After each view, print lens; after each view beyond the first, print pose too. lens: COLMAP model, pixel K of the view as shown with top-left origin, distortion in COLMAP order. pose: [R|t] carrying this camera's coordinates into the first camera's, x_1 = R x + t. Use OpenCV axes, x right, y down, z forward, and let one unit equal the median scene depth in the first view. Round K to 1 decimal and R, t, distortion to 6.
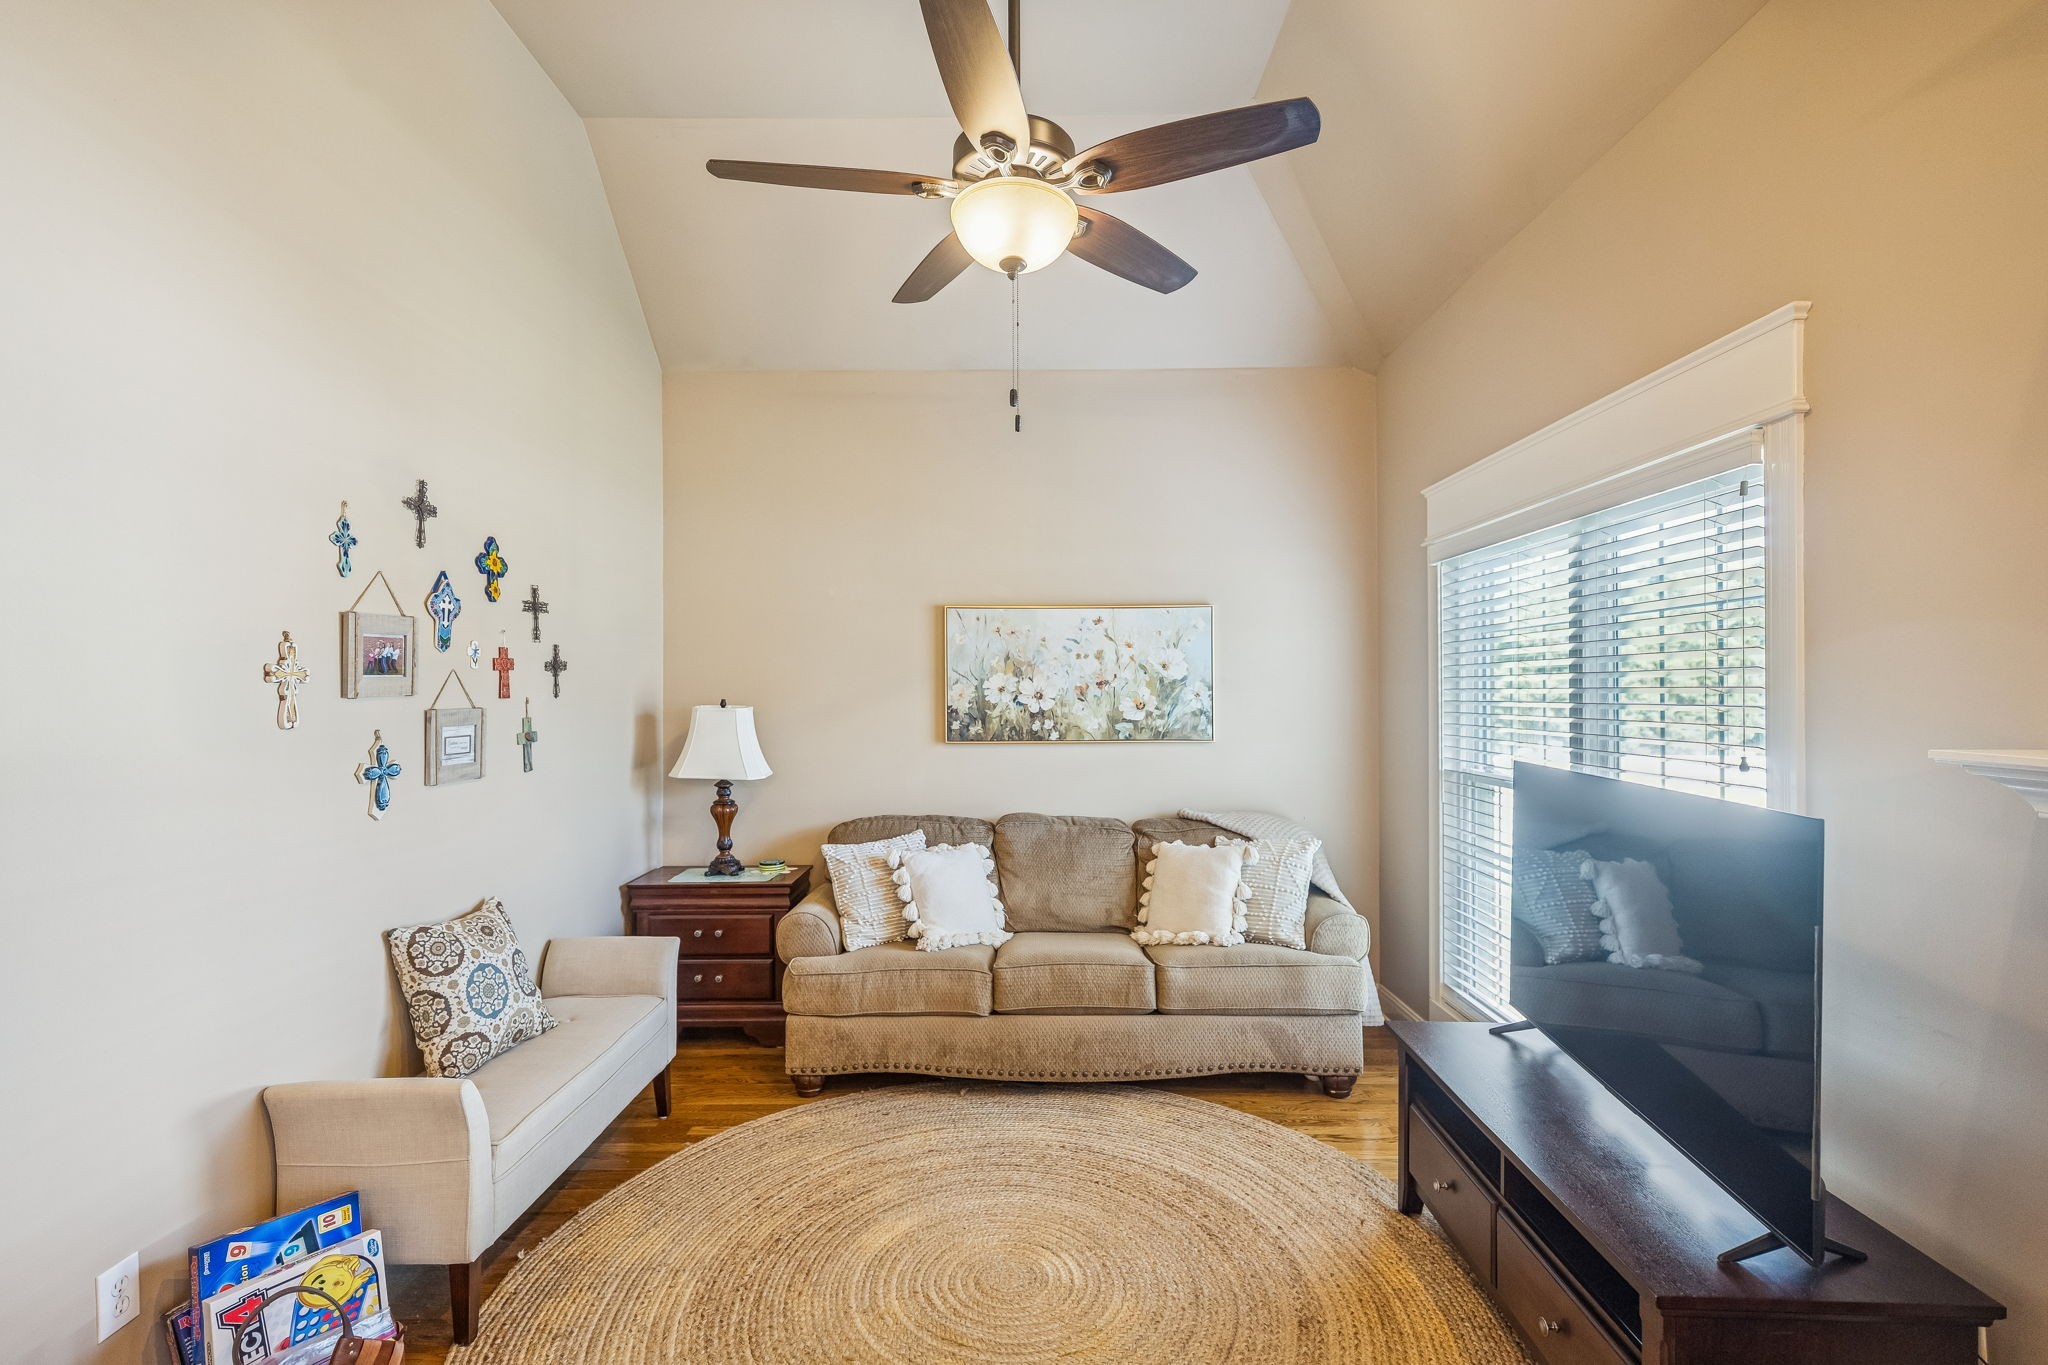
lens RADIAL K [[960.3, 0, 1025.7], [0, 960.3, 690.1], [0, 0, 1]] dist [0.012756, -0.003736]
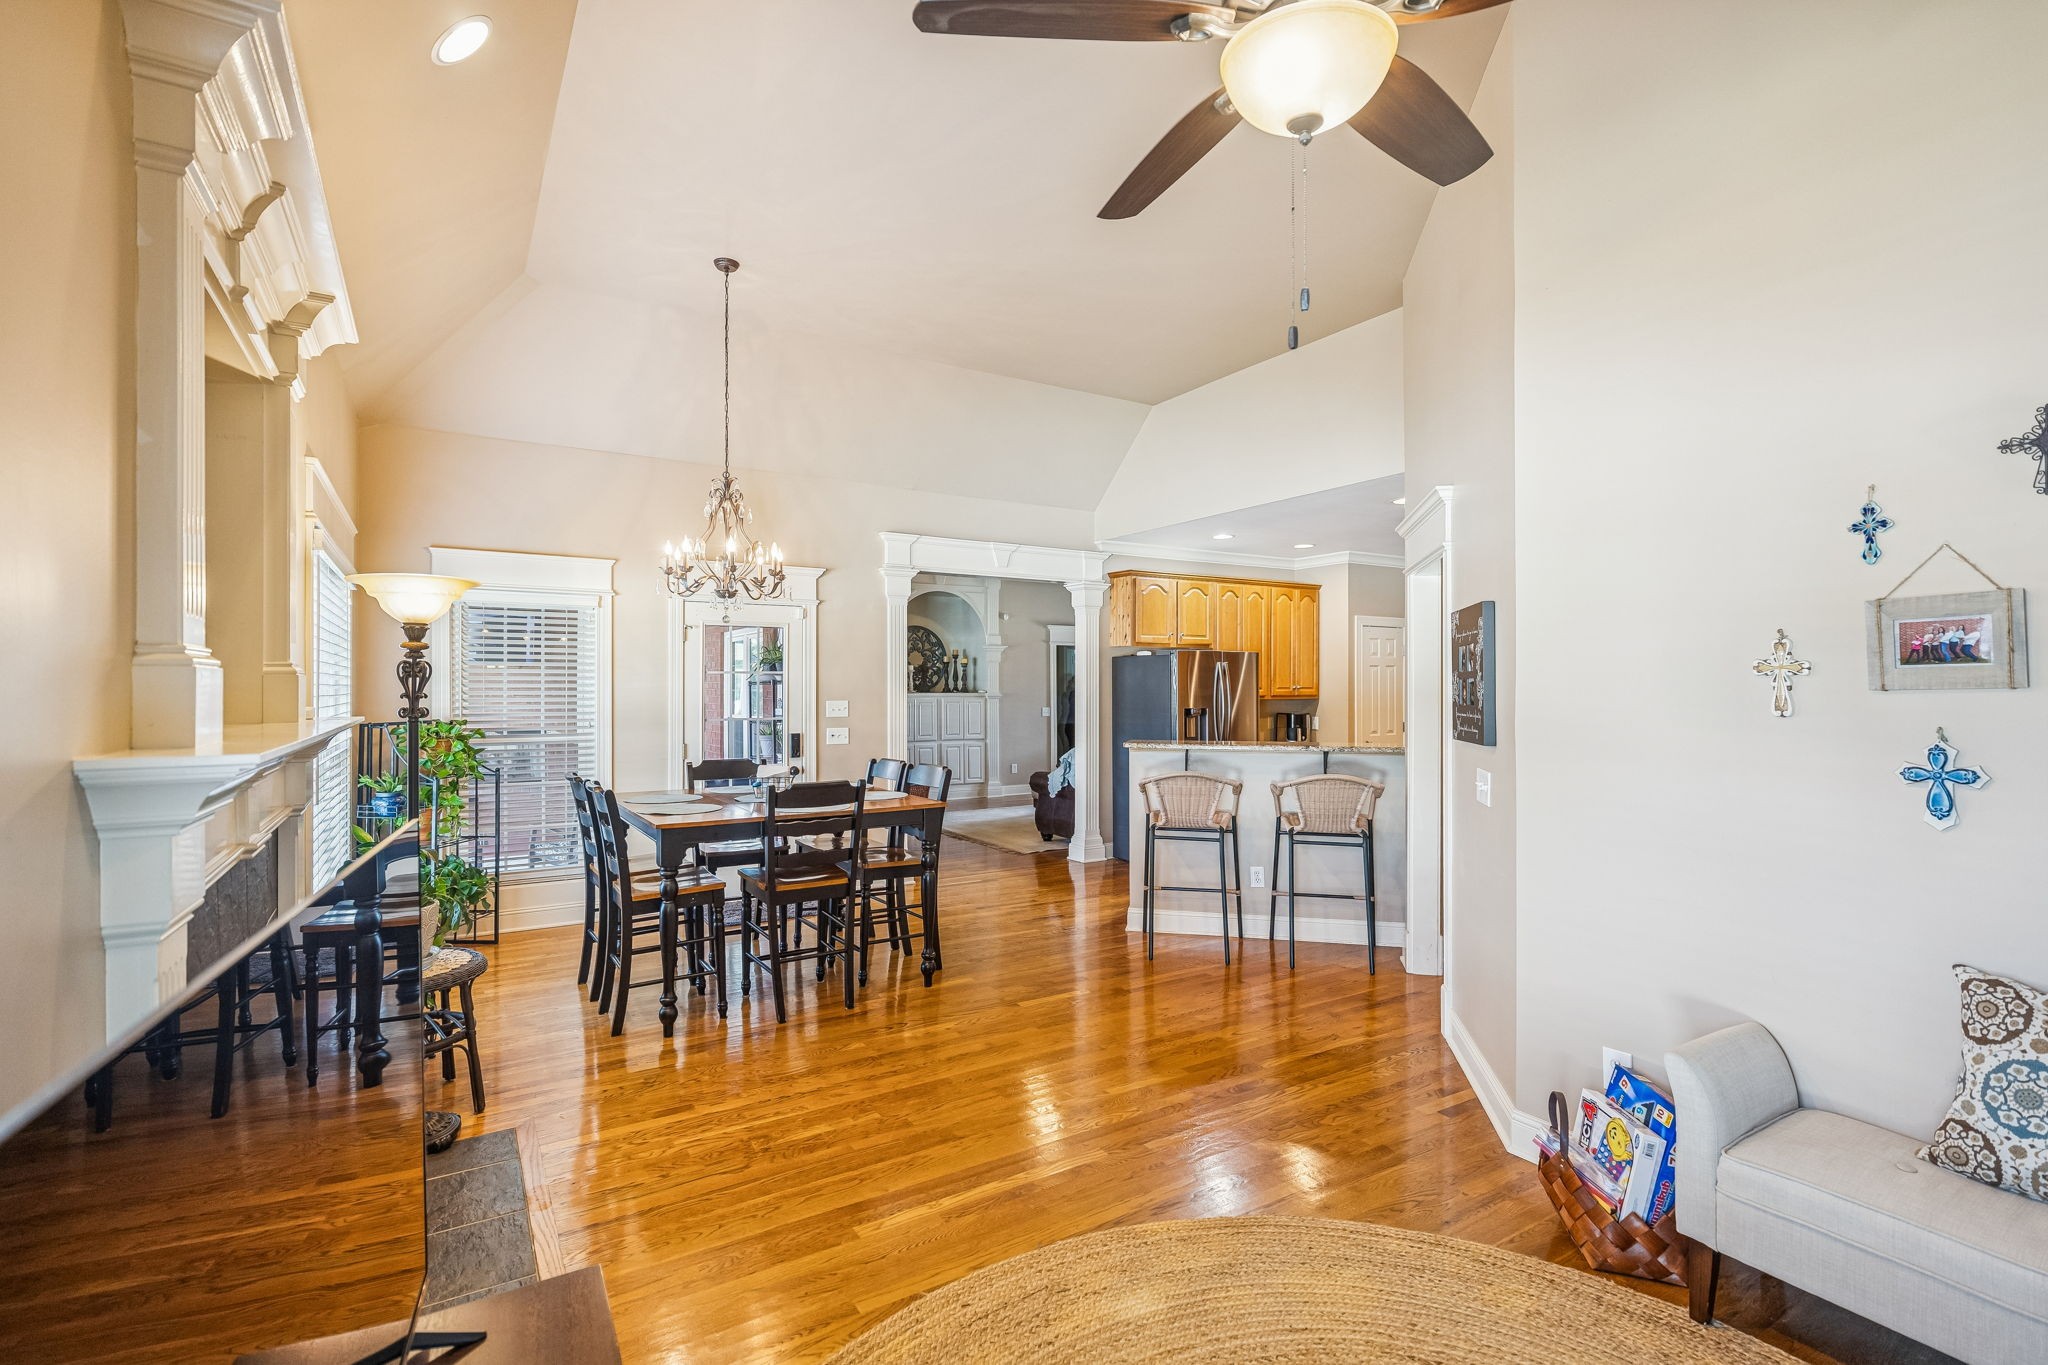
lens RADIAL K [[960.3, 0, 1026.6], [0, 960.3, 681.0], [0, 0, 1]] dist [0.012756, -0.003736]
pose [[-0.860197, -0.002662, -0.509955, 0.486792], [-0.000178, 0.999988, -0.004920, 0.004073], [0.509962, -0.004142, -0.860187, 1.330996]]
